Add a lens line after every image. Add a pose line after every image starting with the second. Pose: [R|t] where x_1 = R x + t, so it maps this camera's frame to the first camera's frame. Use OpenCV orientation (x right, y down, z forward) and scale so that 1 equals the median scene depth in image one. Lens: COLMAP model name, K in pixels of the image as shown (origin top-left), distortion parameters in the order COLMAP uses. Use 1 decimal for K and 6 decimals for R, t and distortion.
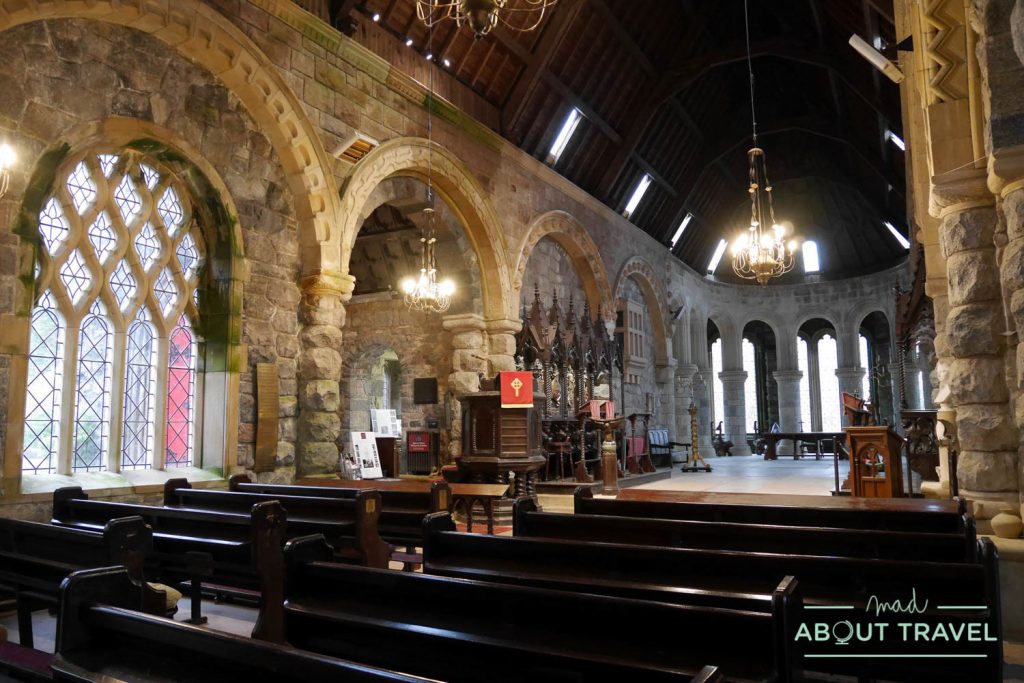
lens RADIAL K [[742.3, 0, 512.0], [0, 742.3, 341.5], [0, 0, 1]] dist [-0.056483, 0.000800]
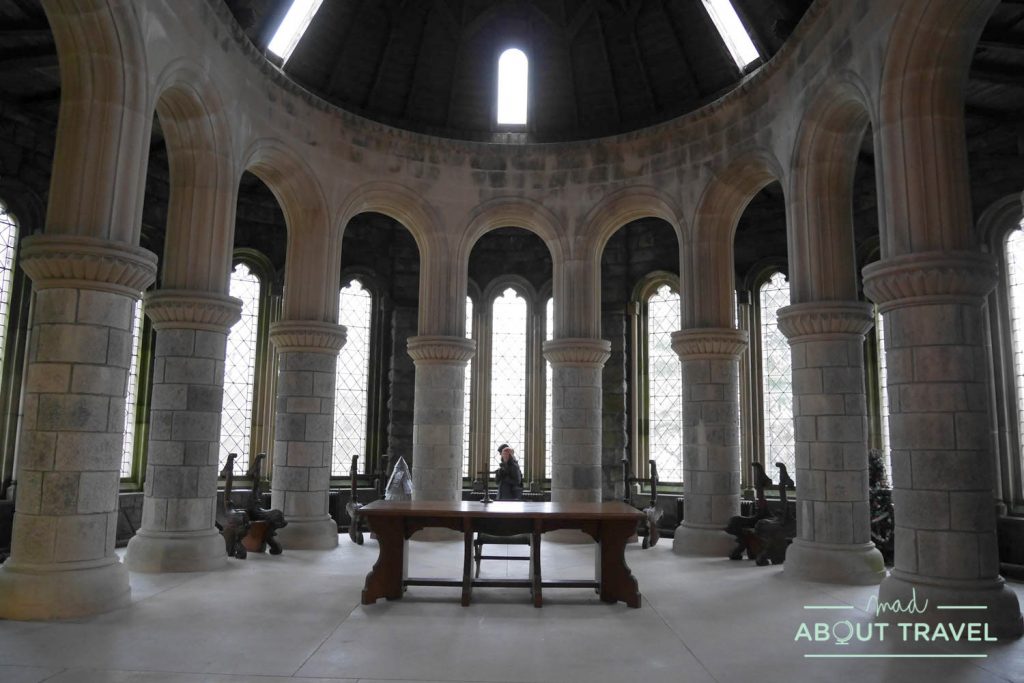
lens RADIAL K [[742.3, 0, 512.0], [0, 742.3, 341.5], [0, 0, 1]] dist [-0.056483, 0.000800]
pose [[0.877227, 0.092140, 0.471151, 0.211439], [-0.081393, 0.995746, -0.043188, 0.057421], [-0.473126, -0.000463, 0.880995, 0.611563]]
